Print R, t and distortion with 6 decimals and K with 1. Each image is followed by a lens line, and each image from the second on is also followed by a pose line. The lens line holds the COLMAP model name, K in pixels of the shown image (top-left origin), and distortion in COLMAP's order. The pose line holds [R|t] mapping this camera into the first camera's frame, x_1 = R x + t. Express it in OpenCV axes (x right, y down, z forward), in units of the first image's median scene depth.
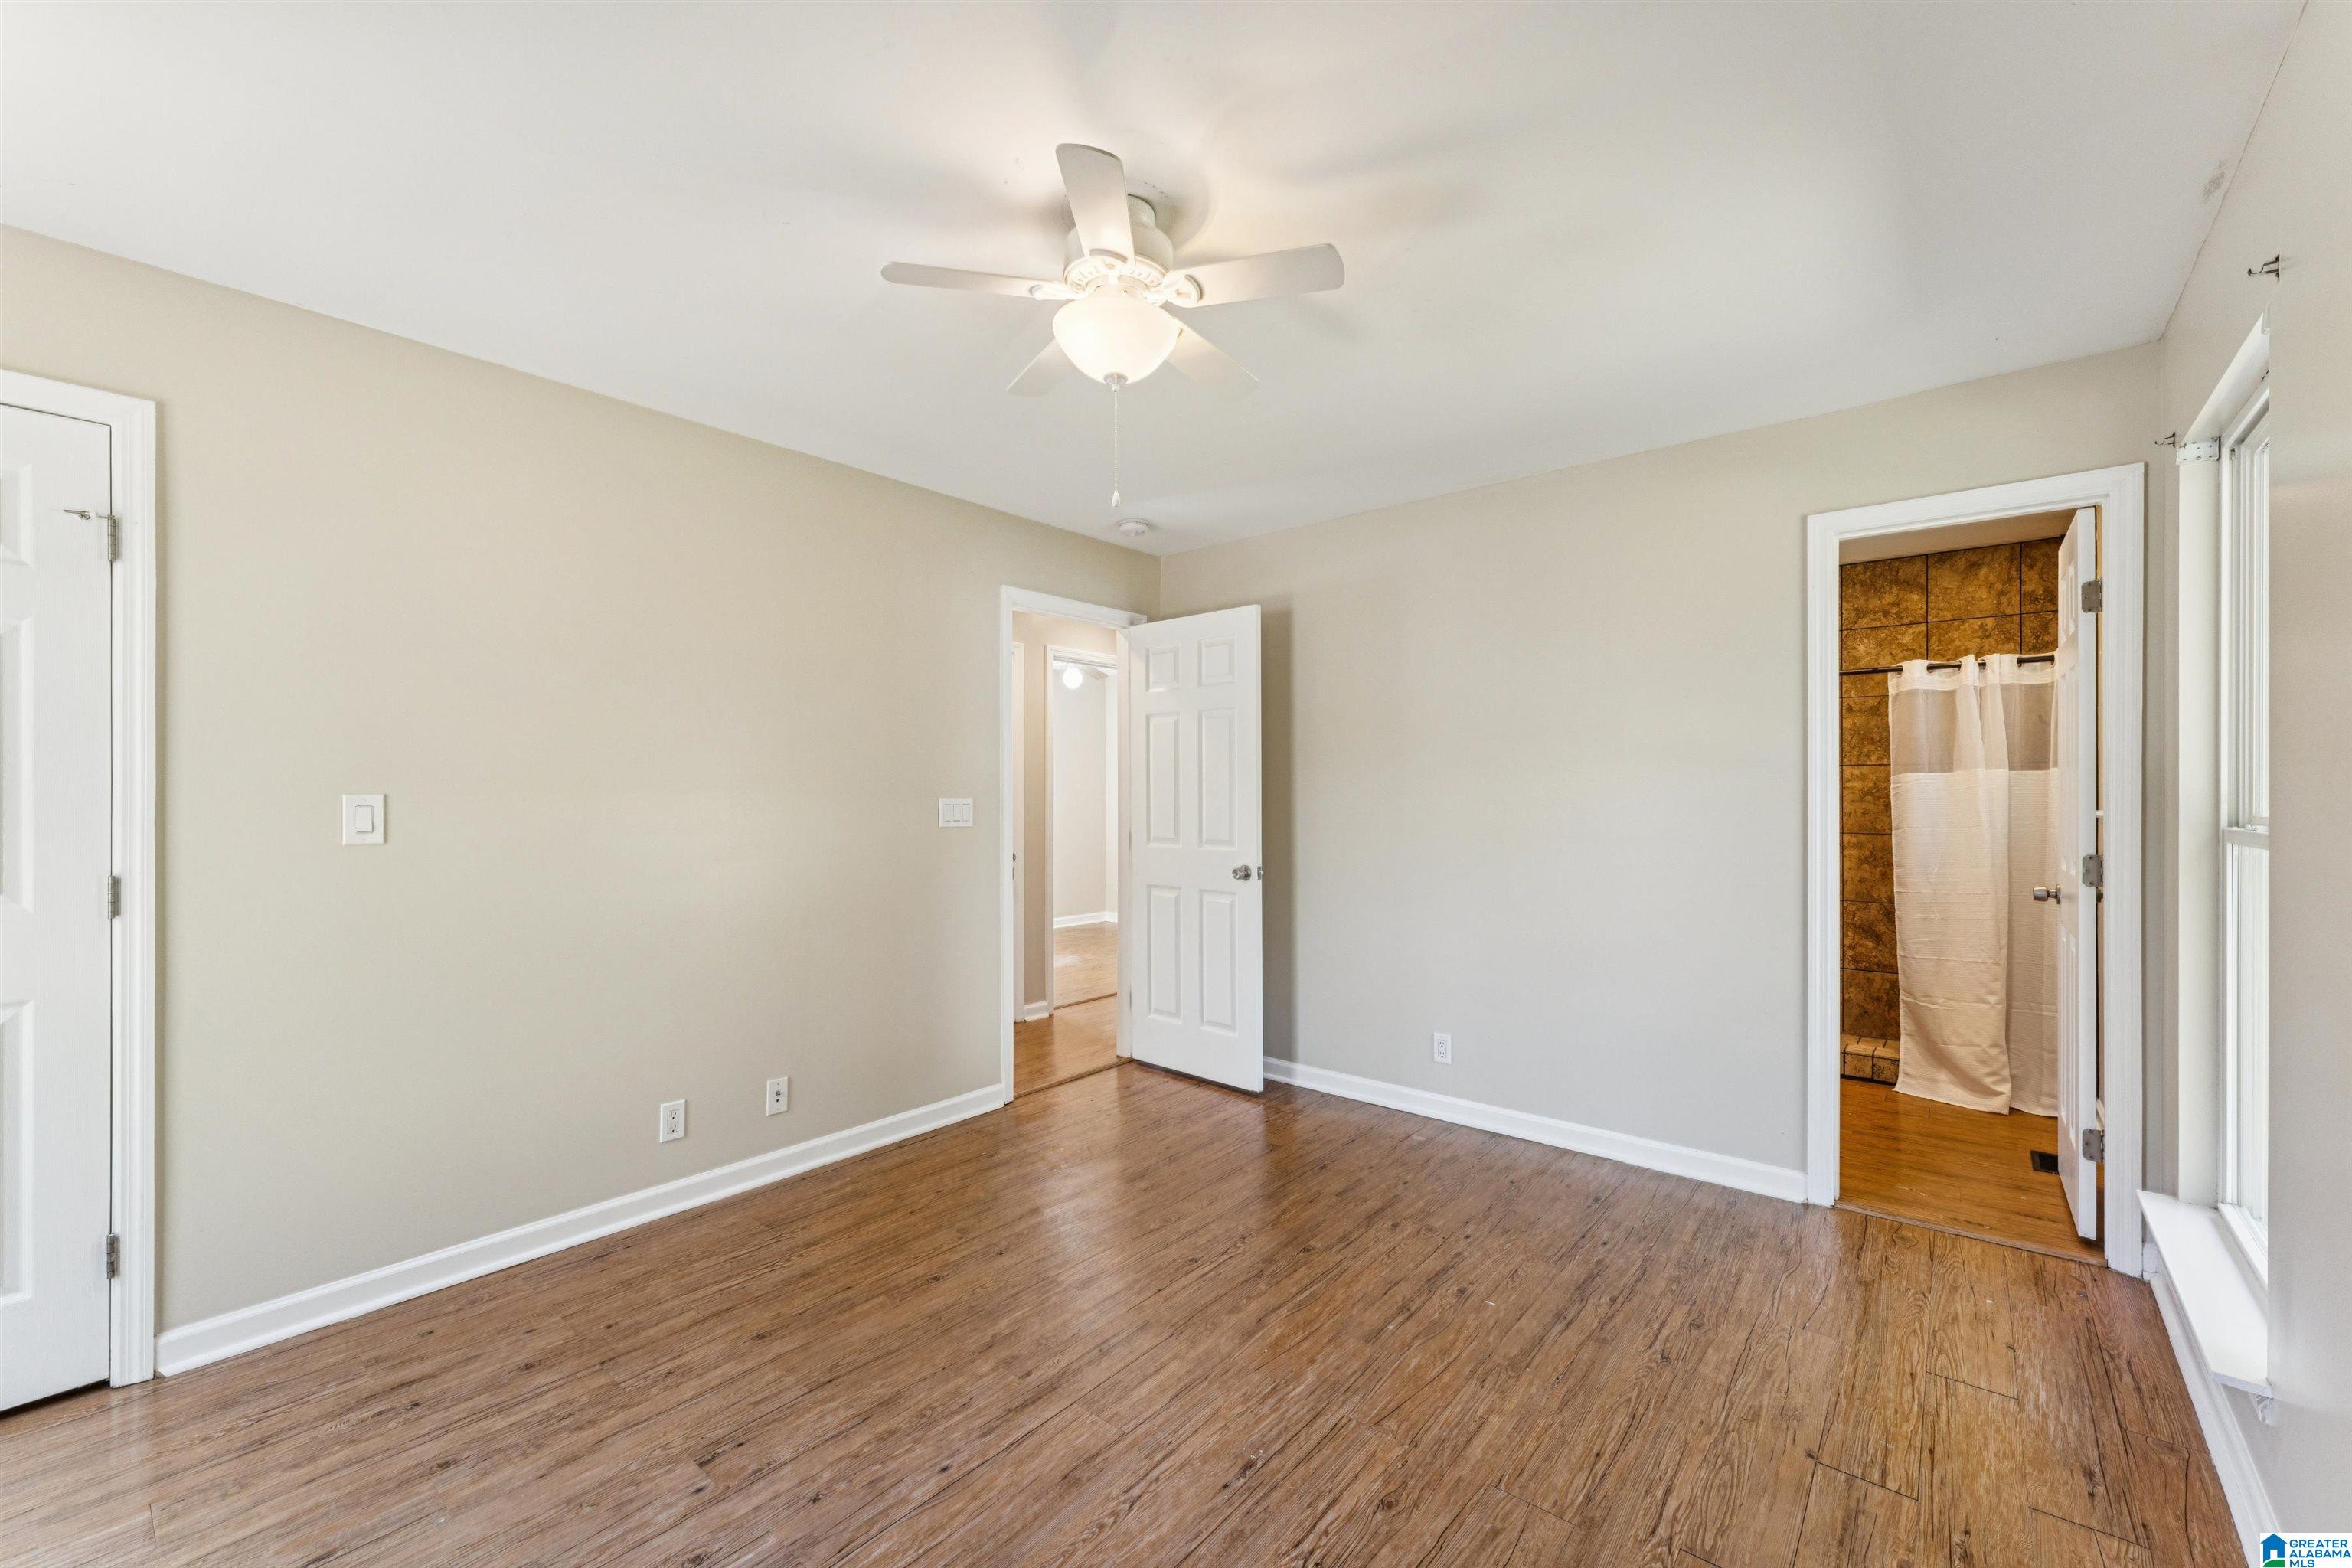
lens RADIAL K [[955.0, 0, 1180.4], [0, 955.0, 798.6], [0, 0, 1]] dist [-0.008191, 0.001202]
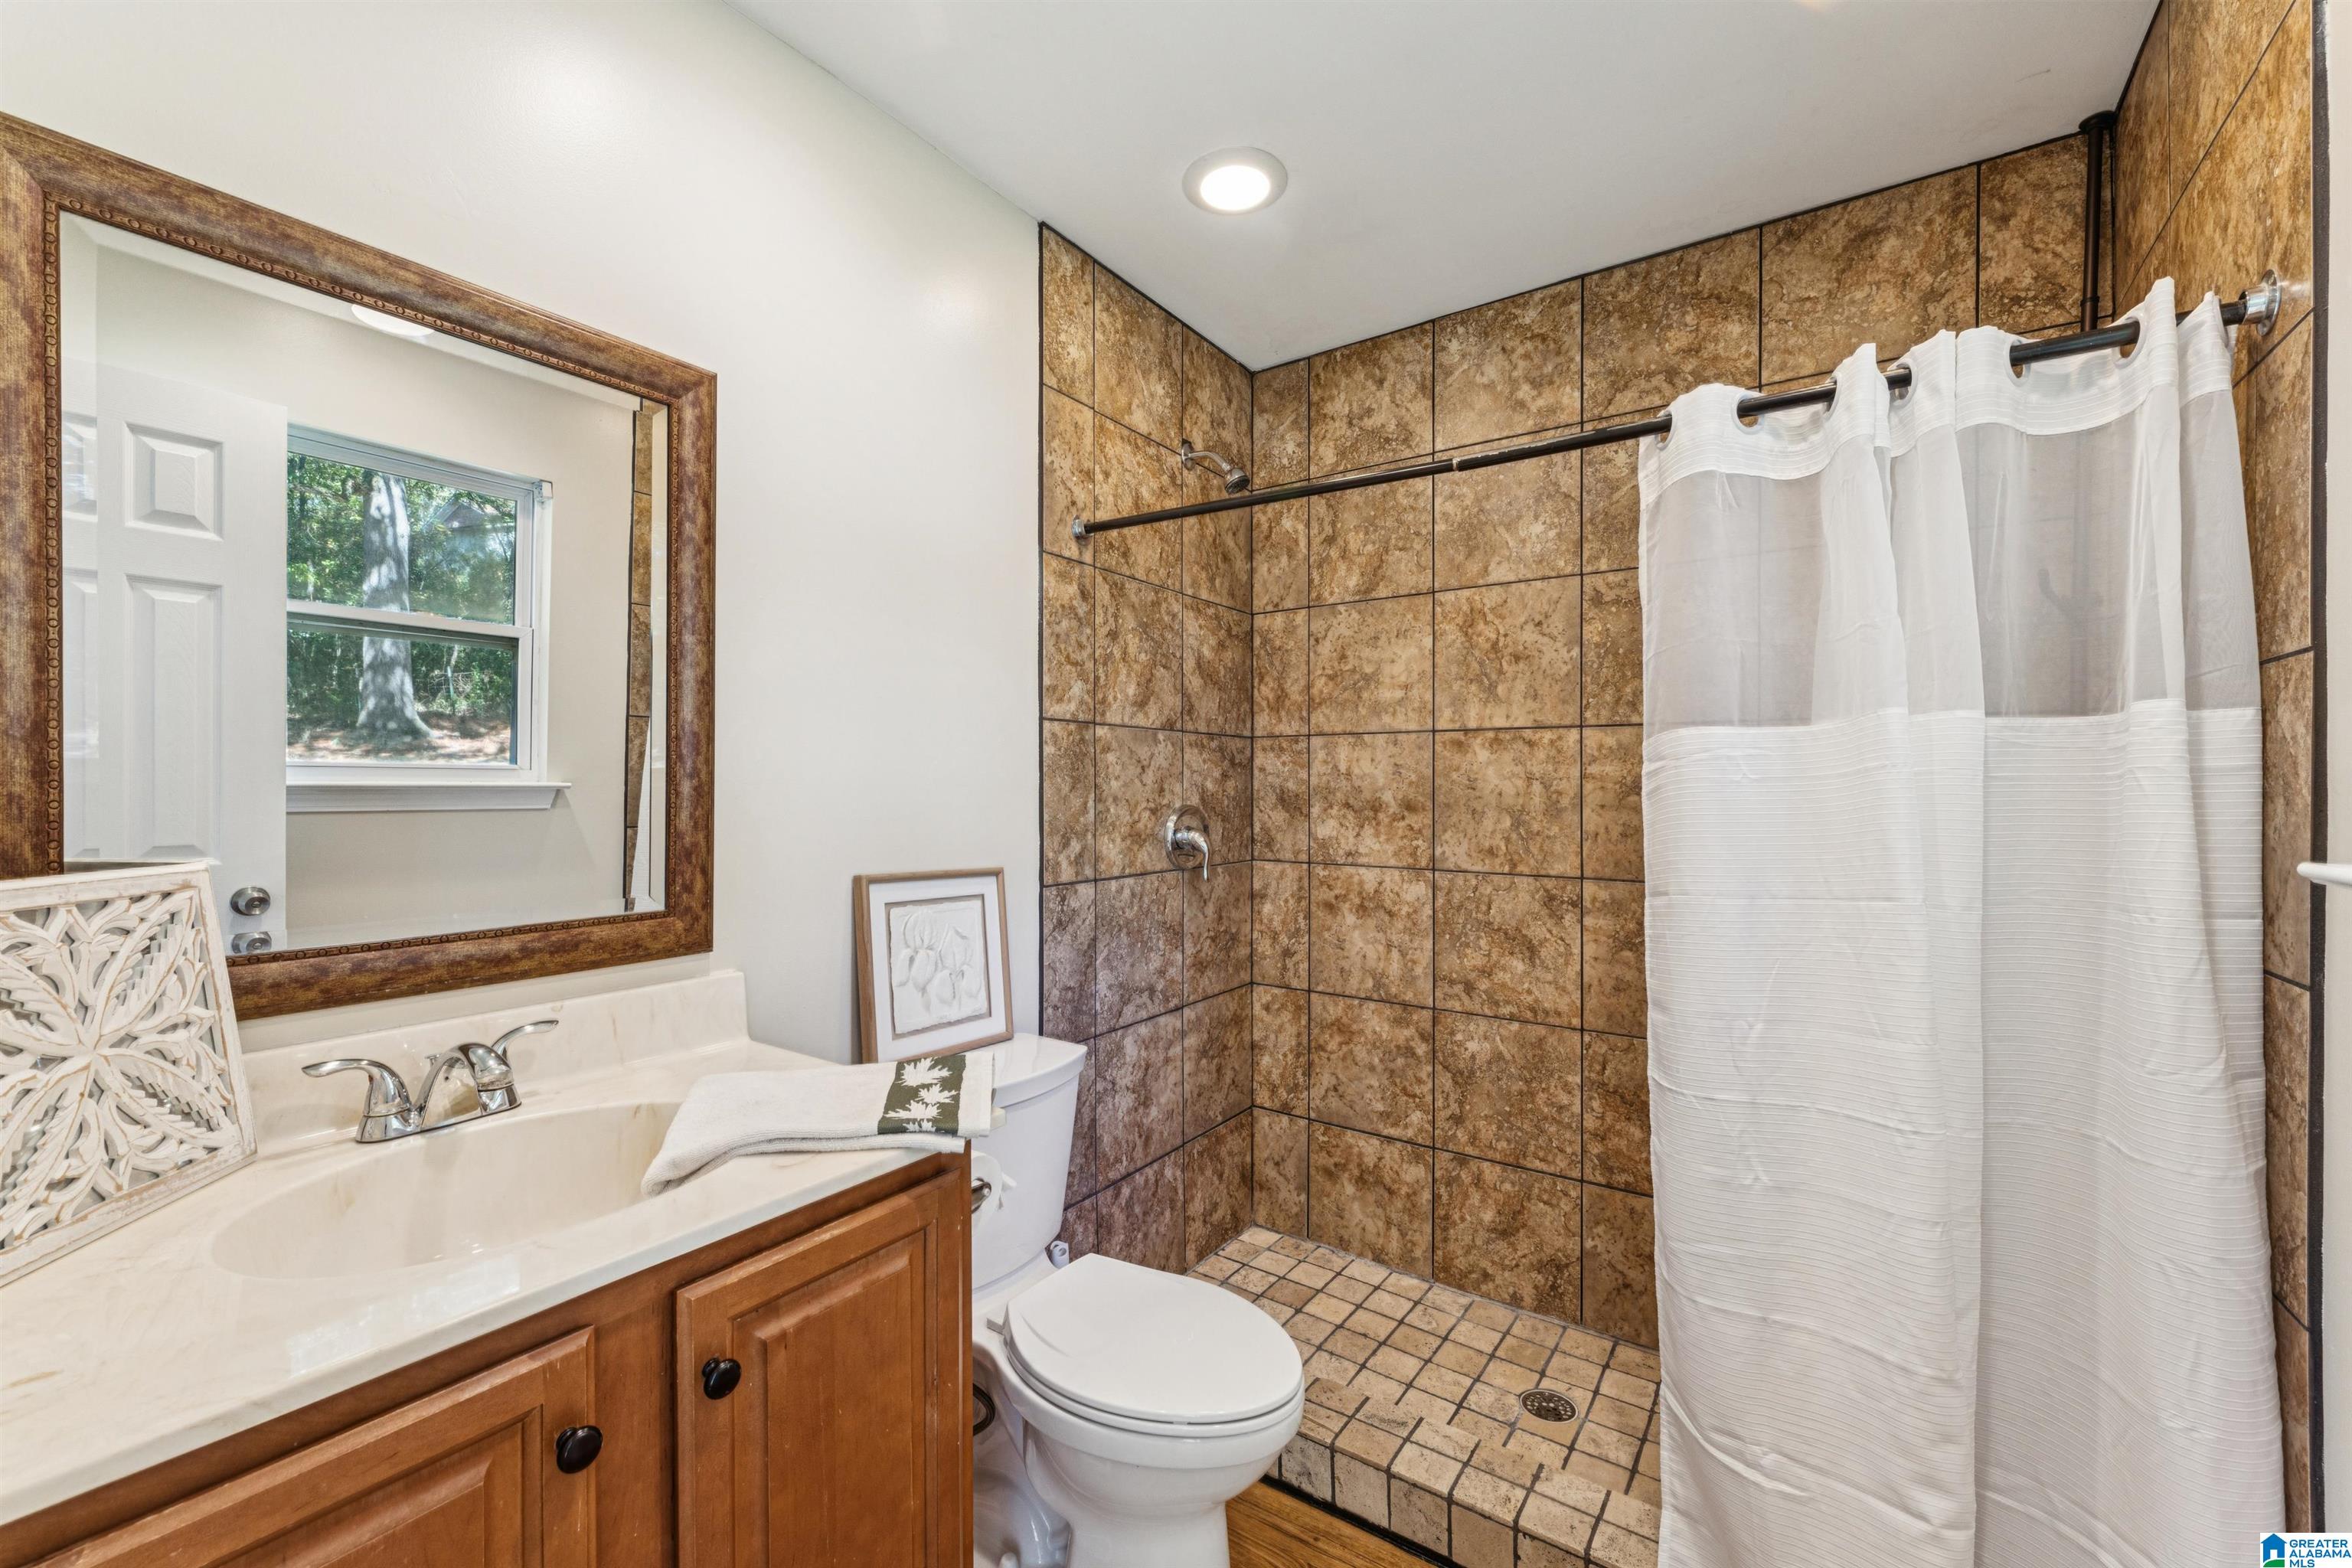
lens RADIAL K [[955.0, 0, 1171.8], [0, 955.0, 791.2], [0, 0, 1]] dist [-0.008191, 0.001202]
pose [[0.996888, 0.004161, 0.078723, 0.491501], [-0.004108, 0.999991, -0.000835, -0.003721], [-0.078726, 0.000509, 0.996896, 0.598153]]
